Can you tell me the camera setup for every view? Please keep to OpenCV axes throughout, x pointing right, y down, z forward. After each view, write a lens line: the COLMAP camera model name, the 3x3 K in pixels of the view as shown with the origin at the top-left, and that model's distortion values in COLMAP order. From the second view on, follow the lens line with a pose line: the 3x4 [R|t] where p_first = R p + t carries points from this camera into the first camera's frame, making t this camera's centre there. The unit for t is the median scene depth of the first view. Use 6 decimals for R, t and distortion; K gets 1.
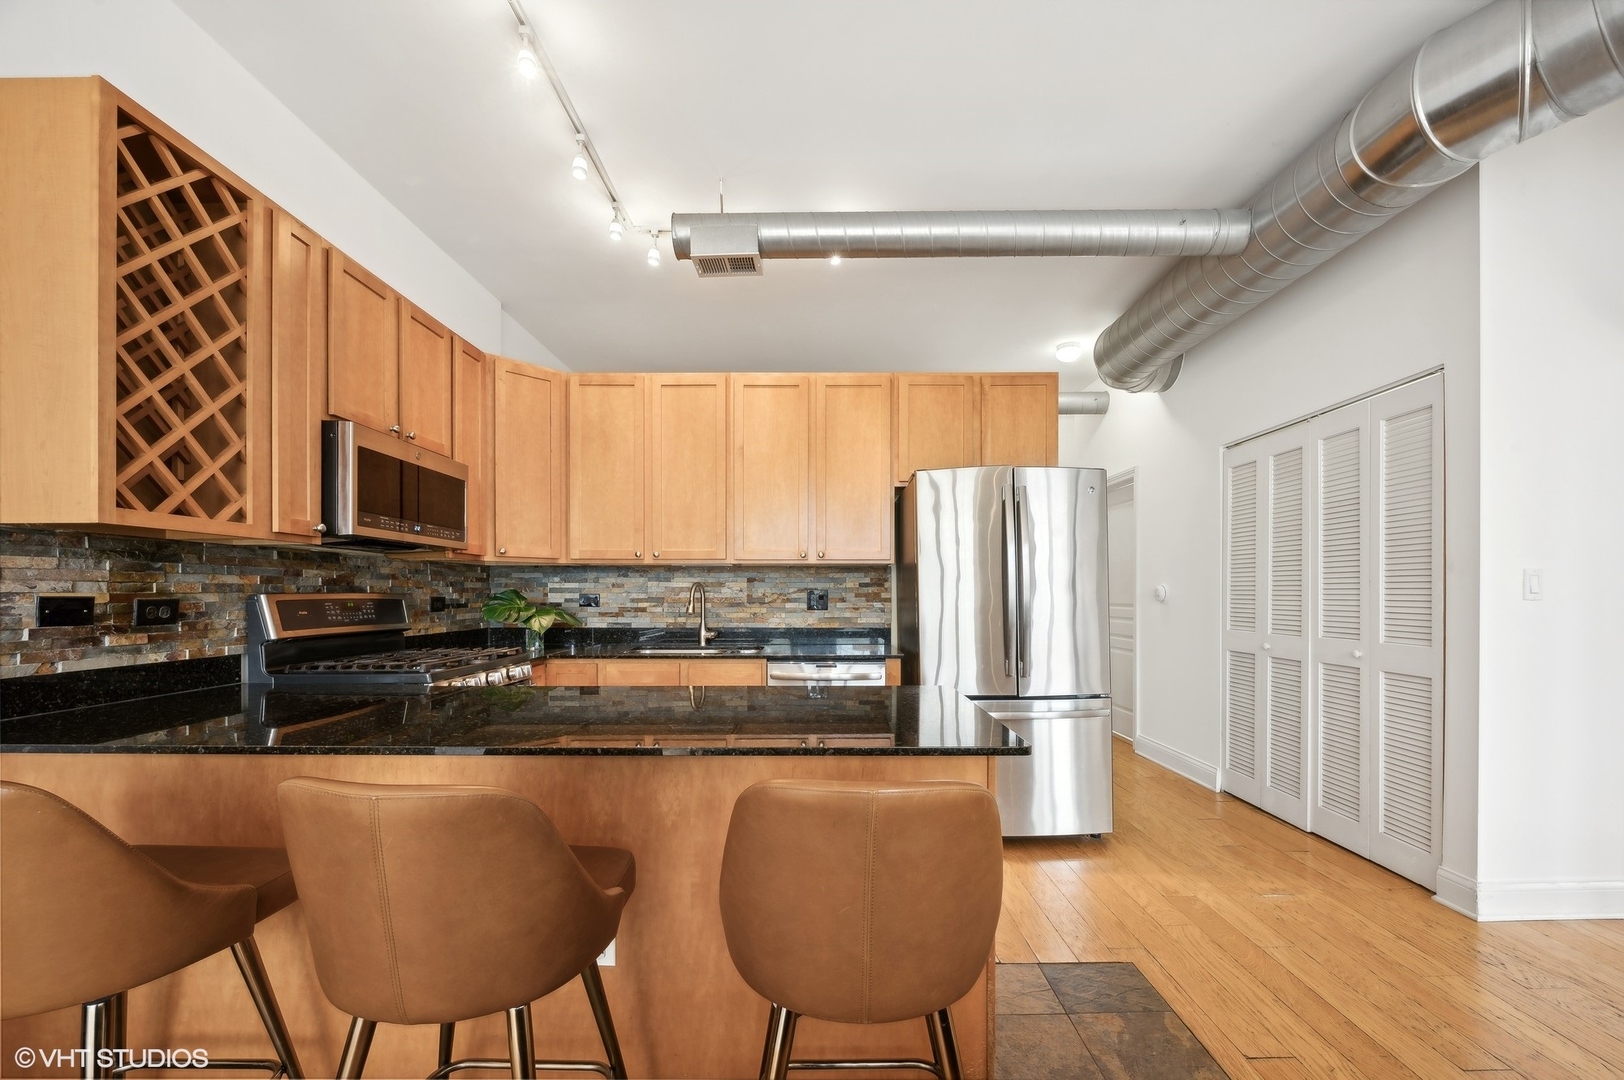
lens RADIAL K [[636.5, 0, 819.2], [0, 636.5, 595.8], [0, 0, 1]] dist [-0.006784, -0.000038]
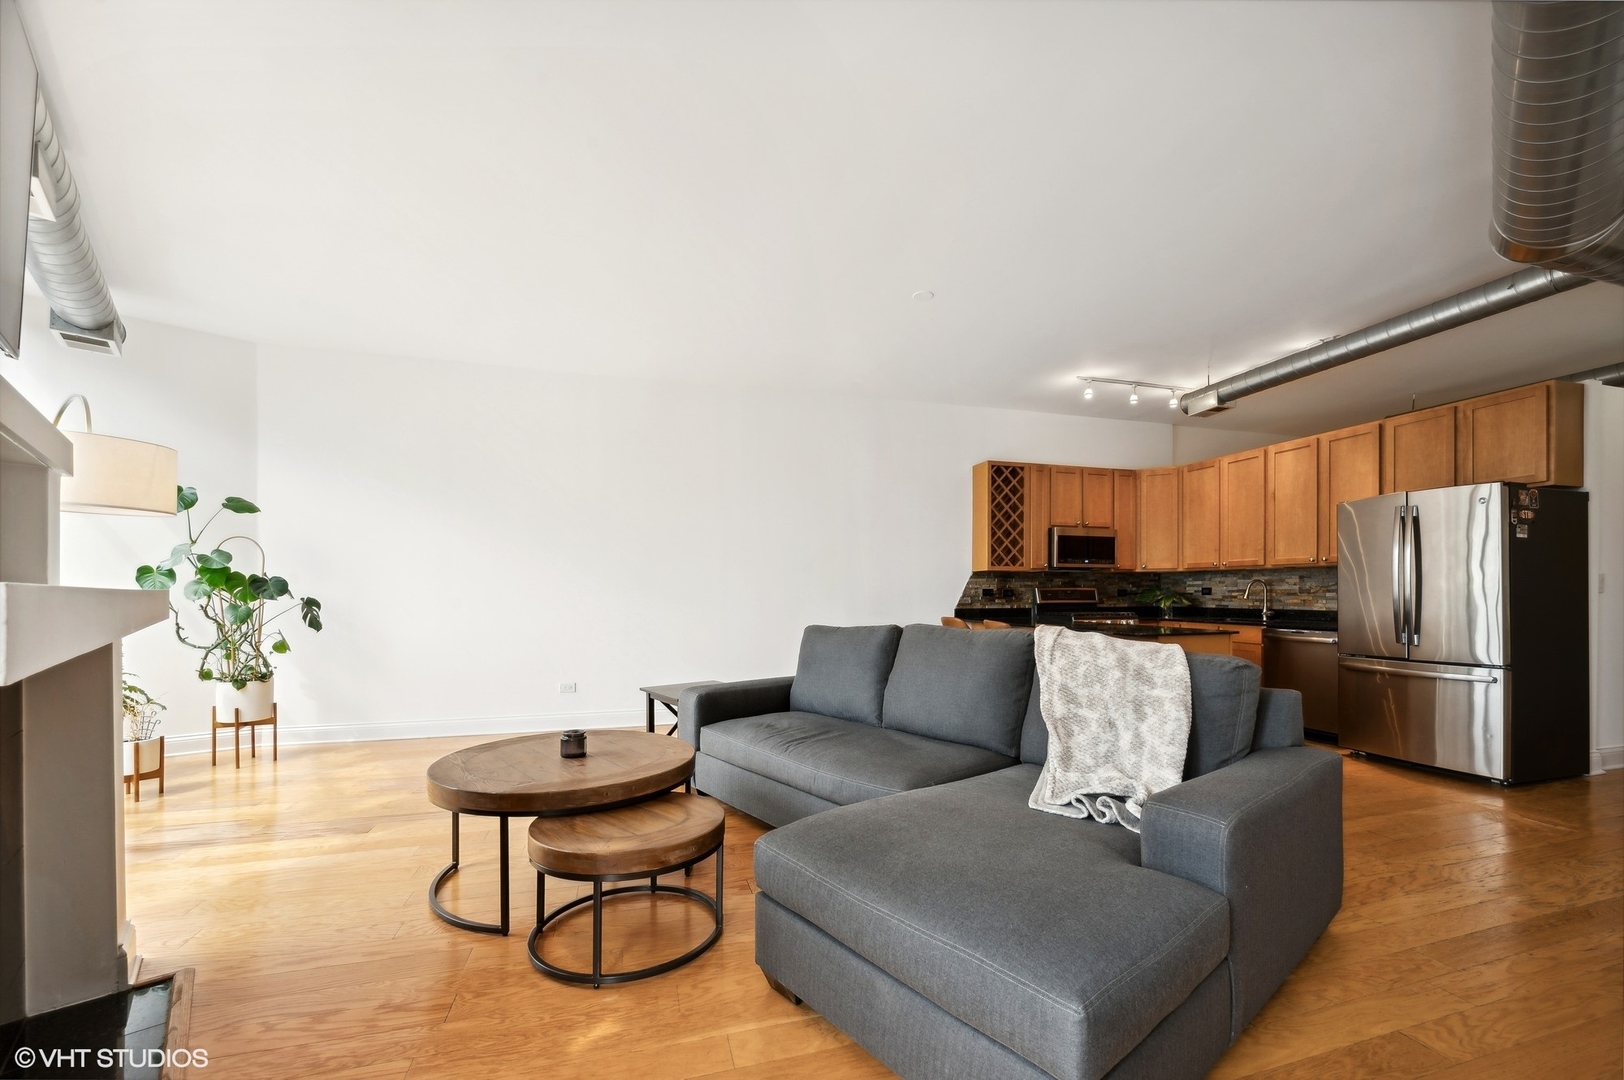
lens RADIAL K [[636.5, 0, 819.2], [0, 636.5, 595.8], [0, 0, 1]] dist [-0.006784, -0.000038]
pose [[0.278395, 0.004676, -0.960455, 1.255828], [-0.000437, 0.999989, 0.004742, 0.014727], [0.960466, -0.000901, 0.278394, -0.598078]]
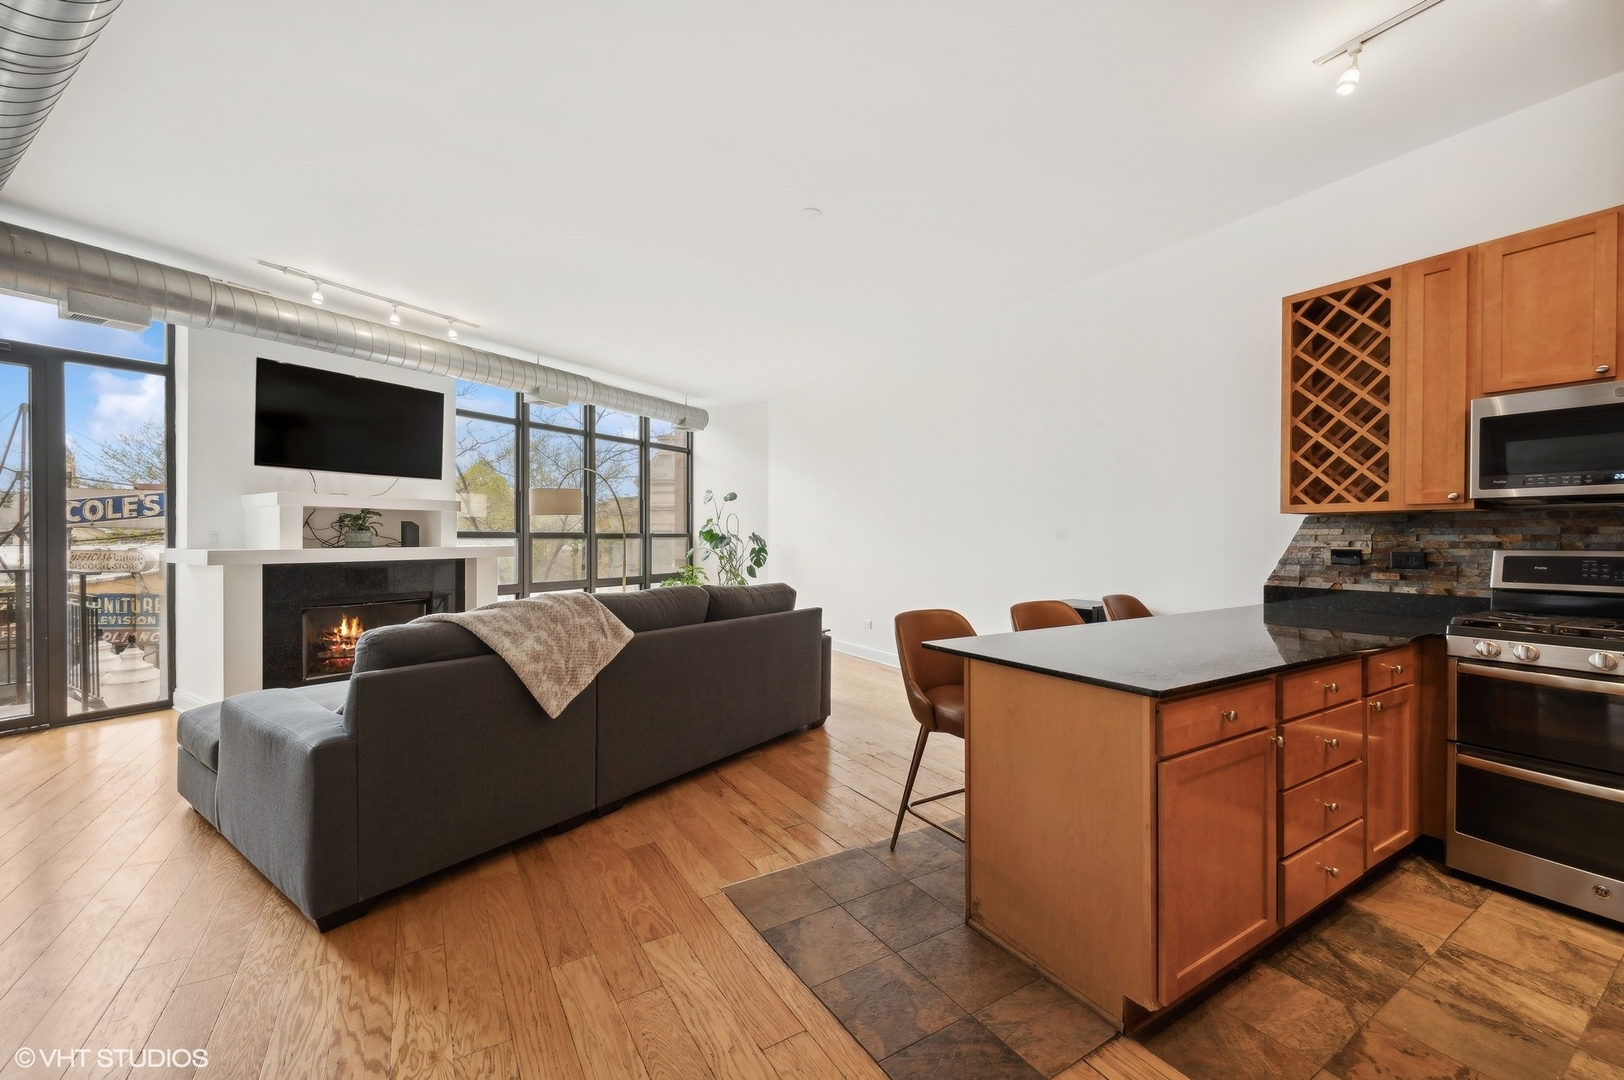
lens RADIAL K [[639.3, 0, 815.8], [0, 639.3, 537.3], [0, 0, 1]] dist [-0.001294, 0.000124]
pose [[-0.849321, -0.000887, -0.527876, 0.637373], [-0.002973, 0.999991, 0.003103, -0.019861], [0.527869, 0.004205, -0.849316, 0.991431]]
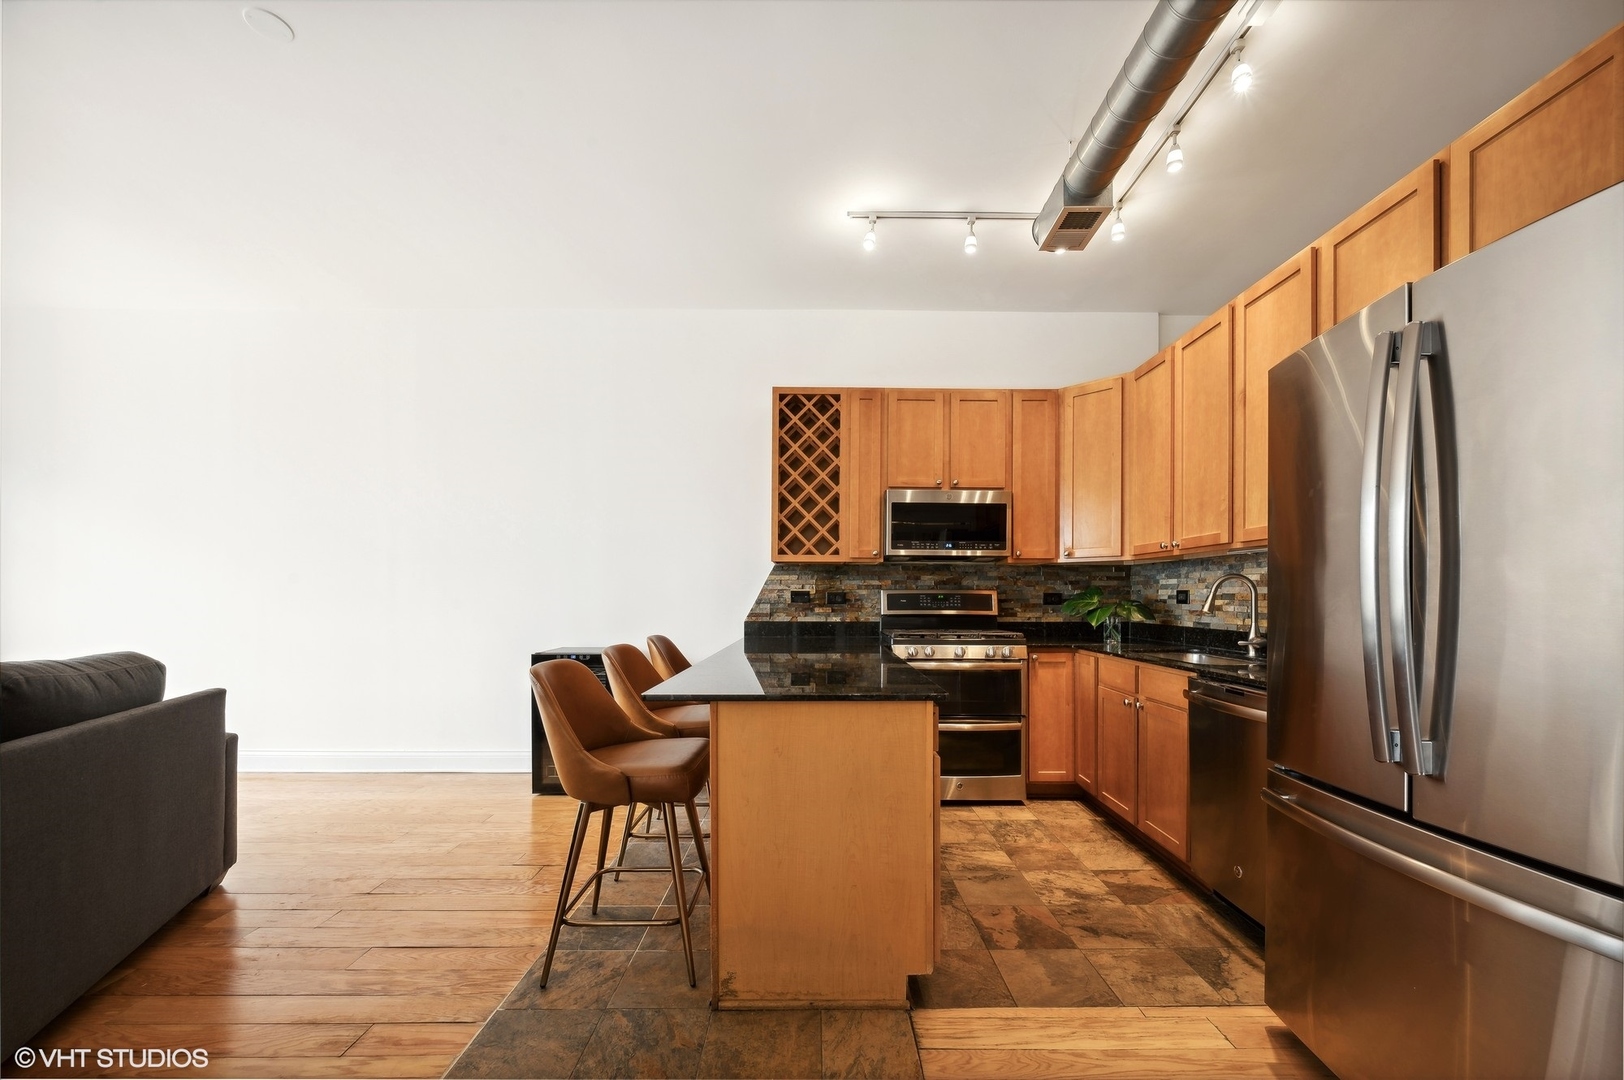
lens RADIAL K [[636.5, 0, 819.2], [0, 636.5, 595.8], [0, 0, 1]] dist [-0.006784, -0.000038]
pose [[0.009028, -0.000591, -0.999959, 0.726581], [-0.006142, 0.999981, -0.000647, 0.012019], [0.999940, 0.006148, 0.009025, 0.586572]]
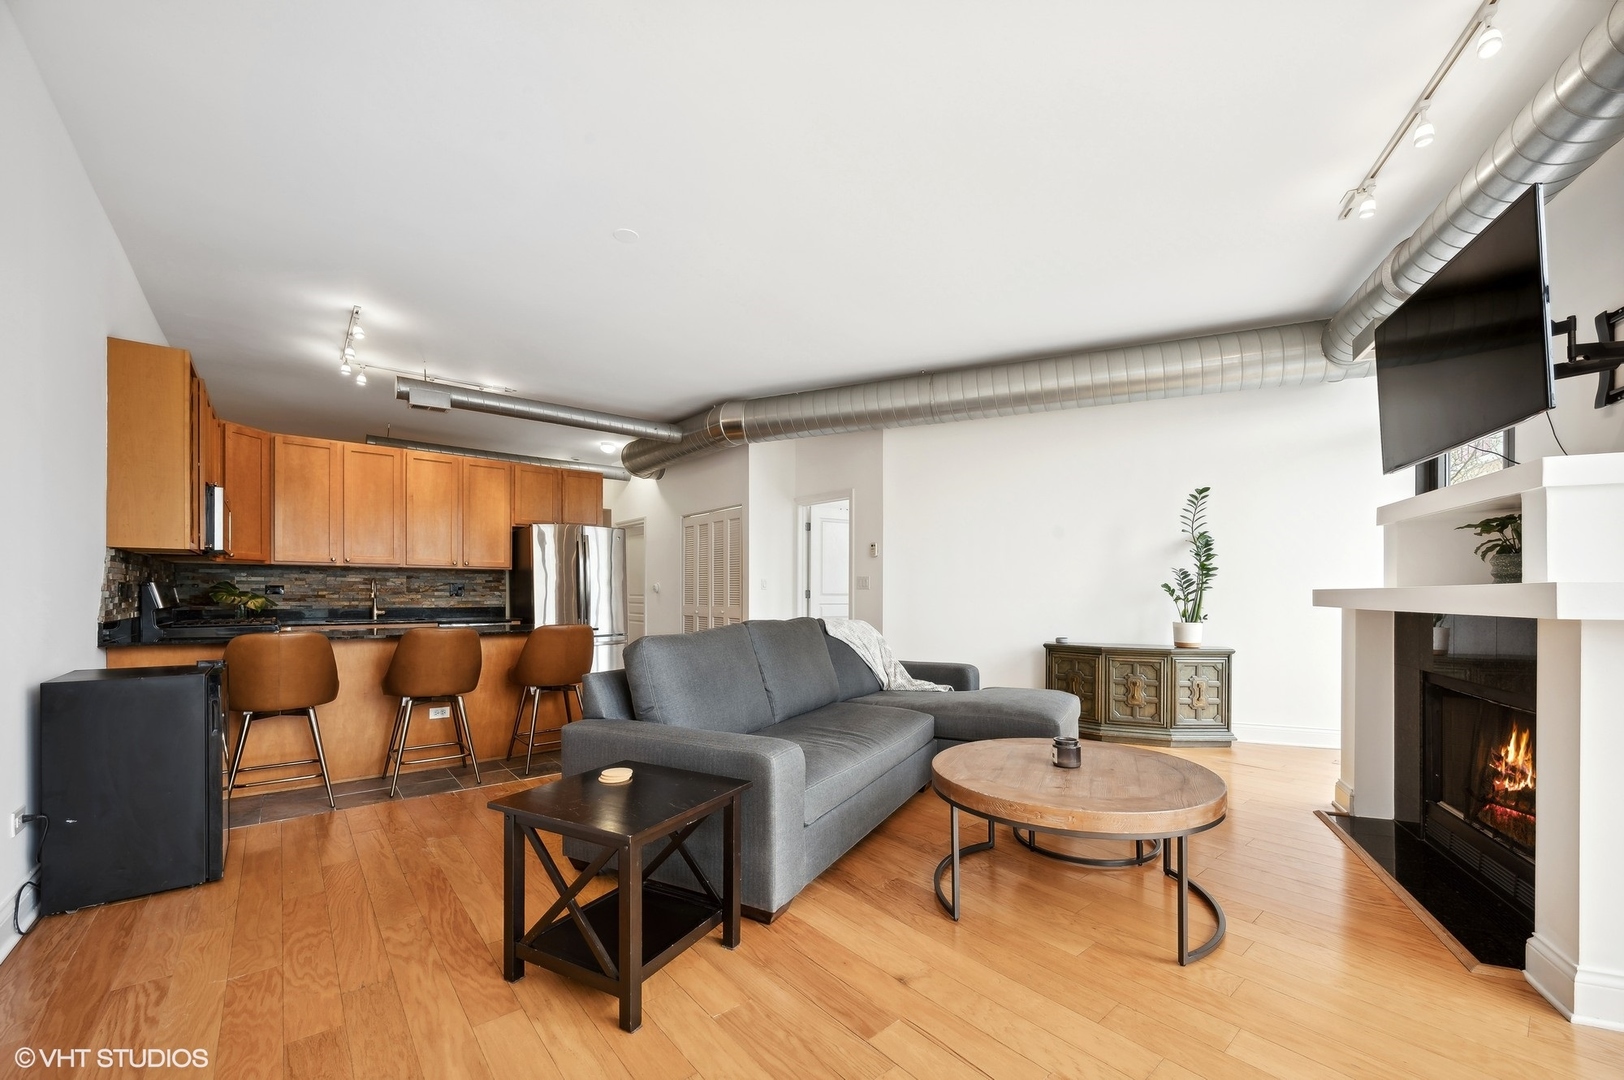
lens RADIAL K [[636.5, 0, 819.2], [0, 636.5, 595.8], [0, 0, 1]] dist [-0.006784, -0.000038]
pose [[0.767291, -0.000850, 0.641299, -0.428628], [-0.000464, 0.999998, 0.001880, 0.022440], [-0.641299, -0.001740, 0.767289, -1.080026]]
